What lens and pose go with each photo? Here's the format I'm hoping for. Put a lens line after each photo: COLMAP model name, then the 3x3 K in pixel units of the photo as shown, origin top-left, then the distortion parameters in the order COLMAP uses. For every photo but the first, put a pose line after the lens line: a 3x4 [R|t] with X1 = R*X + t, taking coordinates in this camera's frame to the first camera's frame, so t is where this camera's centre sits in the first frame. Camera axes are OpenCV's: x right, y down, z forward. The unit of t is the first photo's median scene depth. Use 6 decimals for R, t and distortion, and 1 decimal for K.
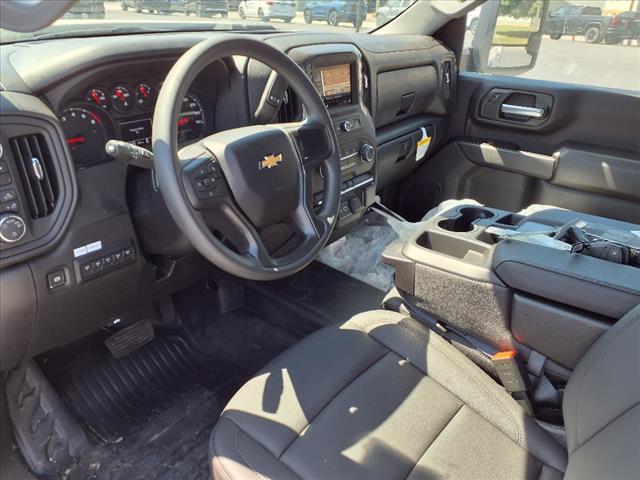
lens RADIAL K [[515.6, 0, 320.8], [0, 515.6, 242.6], [0, 0, 1]] dist [0.036371, 0.000006]
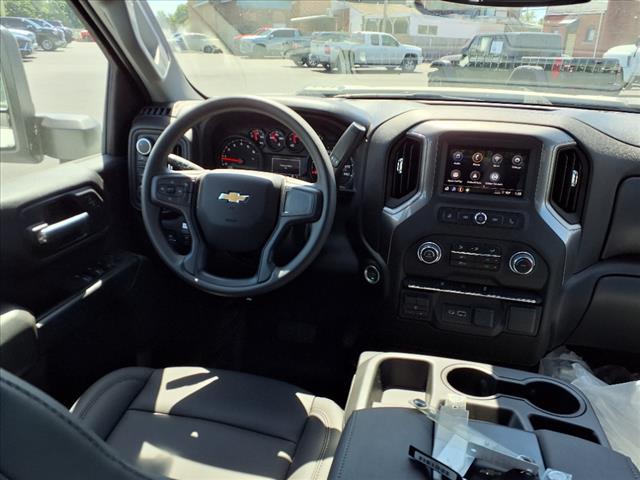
lens RADIAL K [[520.2, 0, 320.4], [0, 520.2, 242.3], [0, 0, 1]] dist [0.131040, -0.212853]
pose [[0.394941, 0.297941, -0.869053, 0.820362], [-0.406828, 0.904866, 0.125336, -0.228621], [0.823719, 0.304055, 0.478579, 0.474596]]
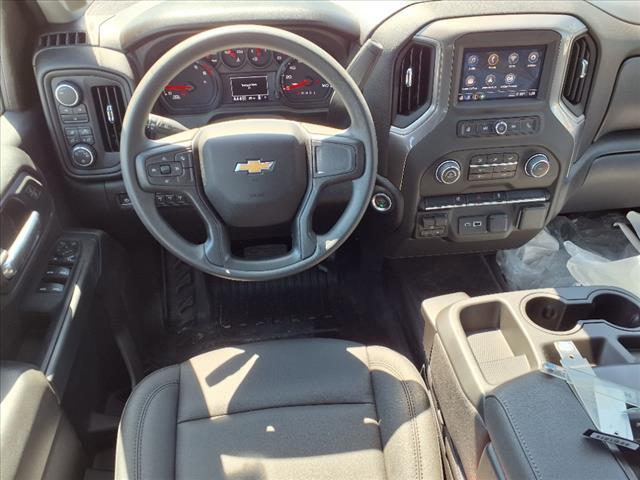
lens RADIAL K [[521.5, 0, 322.6], [0, 521.5, 245.5], [0, 0, 1]] dist [0.067375, -0.109026]
pose [[0.691141, 0.418739, -0.589051, 0.476077], [-0.286811, 0.907035, 0.308265, -0.275794], [0.663372, -0.044109, 0.746988, 0.275762]]
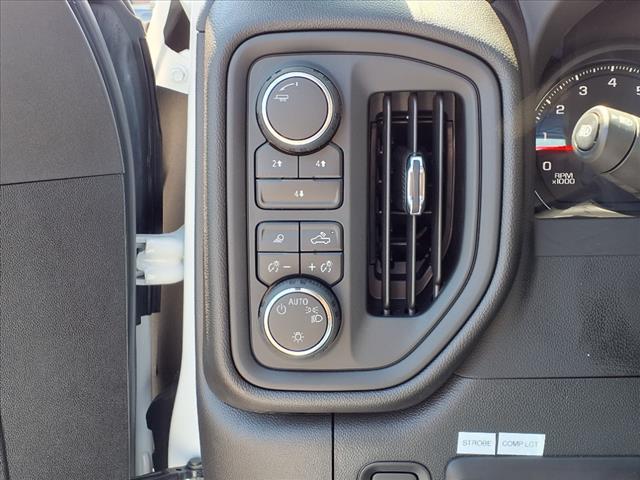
lens RADIAL K [[820.1, 0, 323.8], [0, 820.1, 243.3], [0, 0, 1]] dist [0.193215, -0.685306]
pose [[0.556804, 0.167872, -0.813504, -0.076549], [-0.321789, 0.946483, -0.024936, -0.048462], [0.765781, 0.275661, 0.581025, 0.448962]]
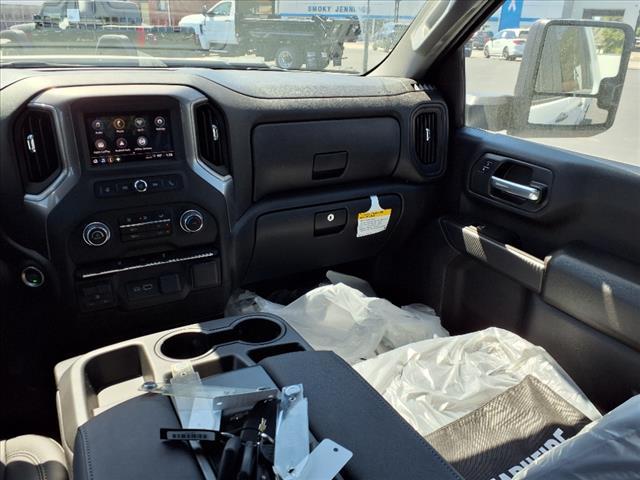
lens RADIAL K [[521.5, 0, 322.6], [0, 521.5, 245.5], [0, 0, 1]] dist [0.067375, -0.109026]
pose [[0.901915, 0.151212, -0.404579, 0.761795], [-0.176614, 0.983937, -0.025972, -0.195156], [0.394153, 0.094878, 0.914134, 0.454304]]
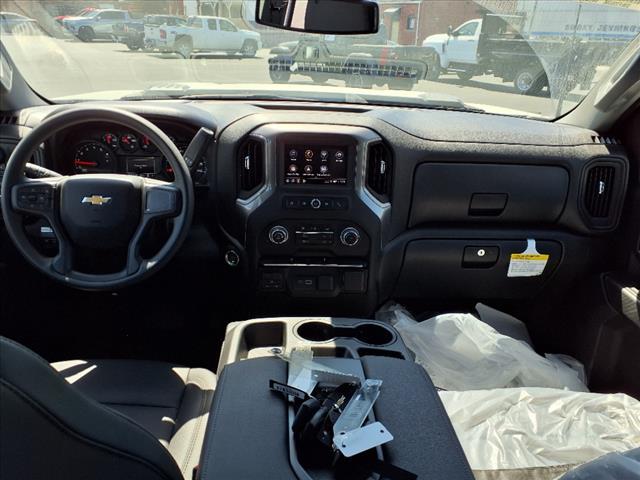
lens RADIAL K [[520.2, 0, 320.4], [0, 520.2, 242.3], [0, 0, 1]] dist [0.131040, -0.212853]
pose [[0.635851, 0.273333, -0.721791, 0.970323], [-0.347094, 0.936555, 0.048894, -0.246433], [0.689361, 0.219440, 0.690382, 0.375296]]
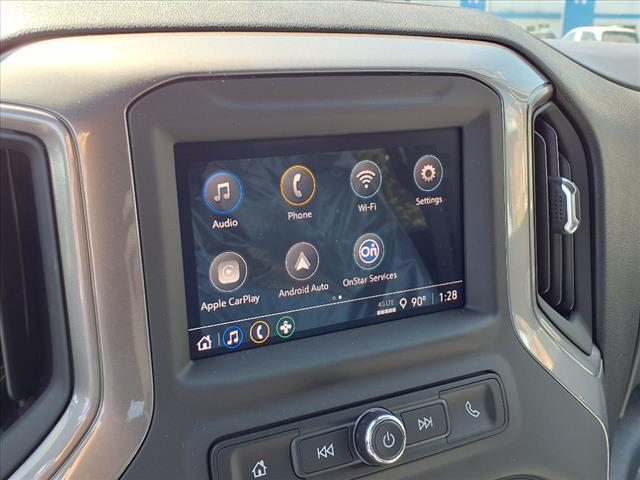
lens RADIAL K [[820.1, 0, 323.8], [0, 820.1, 243.3], [0, 0, 1]] dist [0.193215, -0.685306]
pose [[0.914289, 0.070917, -0.398807, 0.172741], [-0.150003, 0.973834, -0.170721, -0.285235], [0.376265, 0.215910, 0.901003, 0.836796]]
